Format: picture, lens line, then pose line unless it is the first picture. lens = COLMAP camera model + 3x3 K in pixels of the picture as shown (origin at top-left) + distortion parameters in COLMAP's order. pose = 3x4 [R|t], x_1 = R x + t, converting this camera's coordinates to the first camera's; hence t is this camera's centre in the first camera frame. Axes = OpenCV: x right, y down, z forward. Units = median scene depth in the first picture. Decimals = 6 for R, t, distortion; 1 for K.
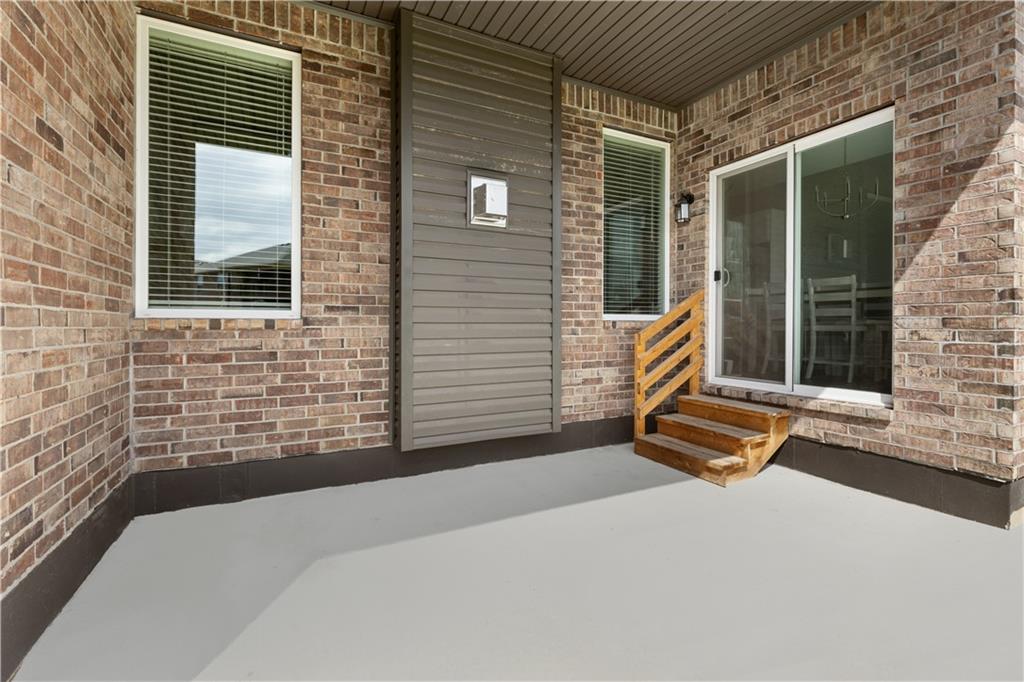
lens RADIAL K [[462.0, 0, 510.9], [0, 462.0, 331.4], [0, 0, 1]] dist [-0.000546, -0.000289]
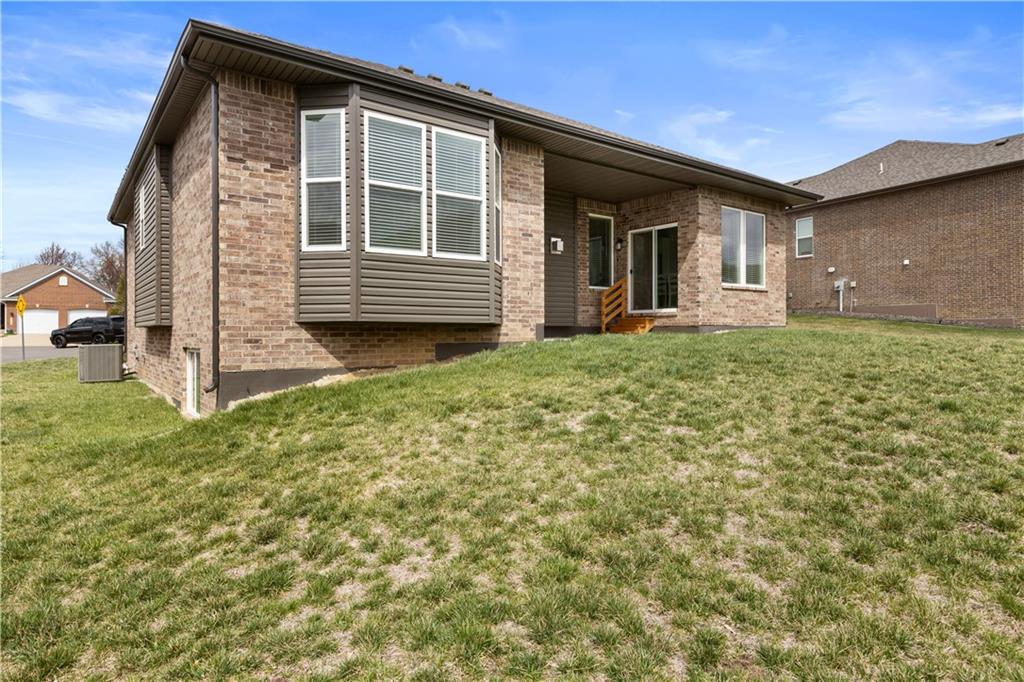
lens RADIAL K [[609.7, 0, 512.4], [0, 609.7, 341.8], [0, 0, 1]] dist [0.000791, 0.000034]
pose [[0.983158, -0.005525, 0.182676, -0.889548], [0.005729, 0.999983, -0.000590, 0.288542], [-0.182670, 0.001626, 0.983173, -2.385397]]
